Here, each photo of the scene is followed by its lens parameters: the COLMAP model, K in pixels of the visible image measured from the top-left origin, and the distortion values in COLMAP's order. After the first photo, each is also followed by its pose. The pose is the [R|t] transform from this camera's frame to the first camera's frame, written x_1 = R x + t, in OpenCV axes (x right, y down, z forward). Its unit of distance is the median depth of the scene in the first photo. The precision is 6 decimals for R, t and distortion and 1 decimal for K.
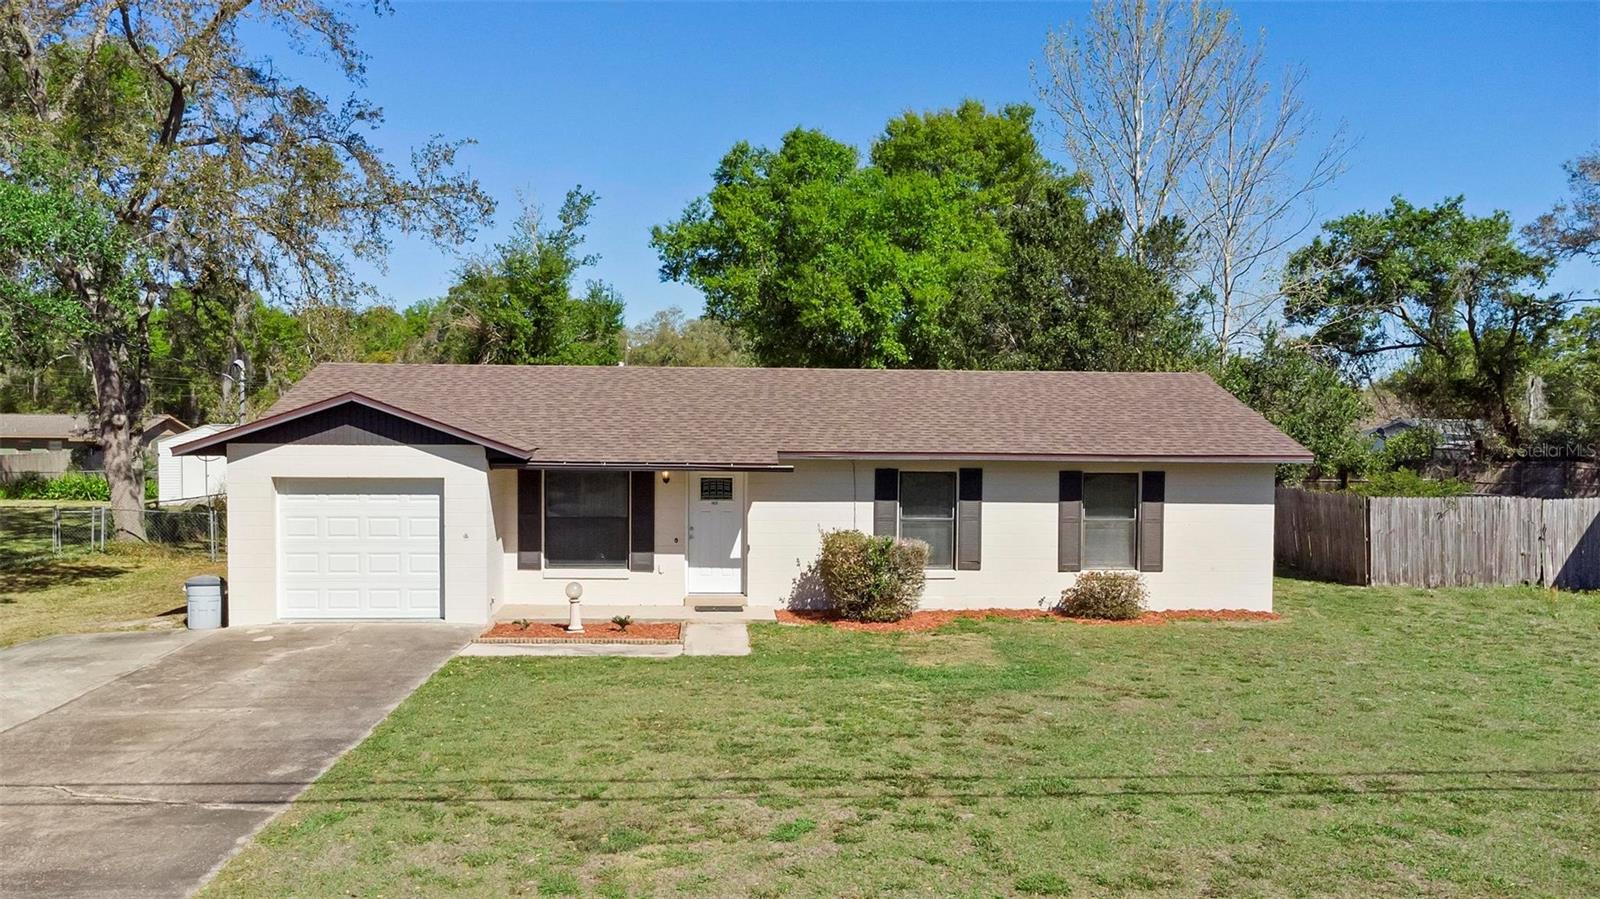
lens RADIAL K [[1117.1, 0, 800.0], [0, 1117.1, 449.5], [0, 0, 1]] dist [-0.002549, -0.007243]
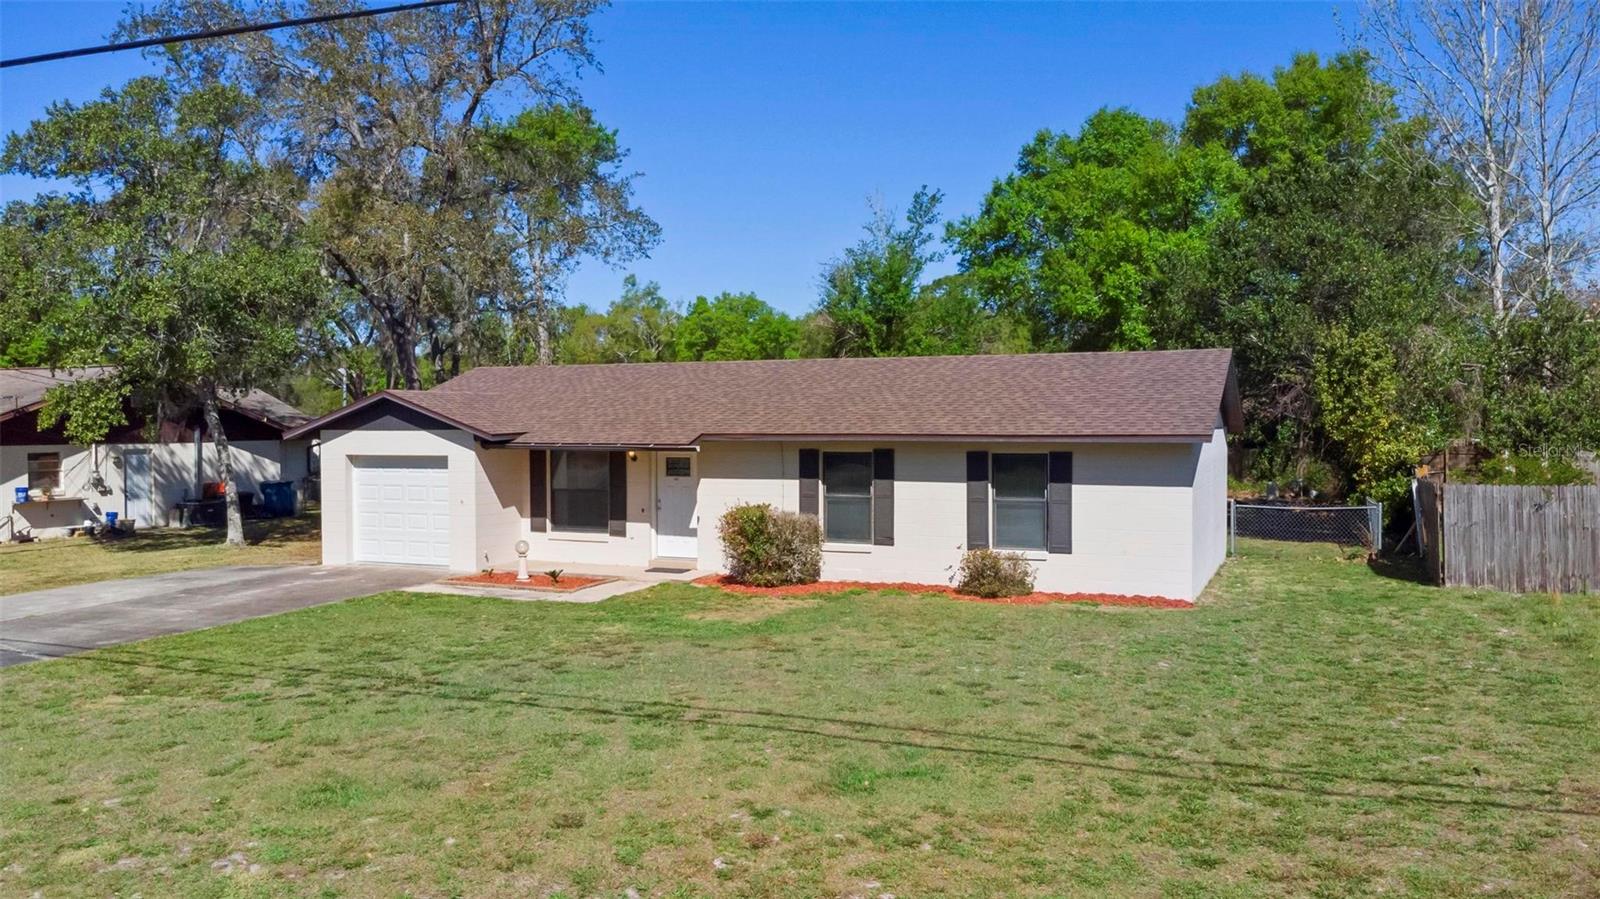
lens RADIAL K [[1117.1, 0, 800.0], [0, 1117.1, 449.5], [0, 0, 1]] dist [-0.002549, -0.007243]
pose [[0.913508, -0.000215, -0.406820, 0.509916], [0.003018, 0.999976, 0.006248, 0.010390], [0.406809, -0.006936, 0.913487, 0.000983]]
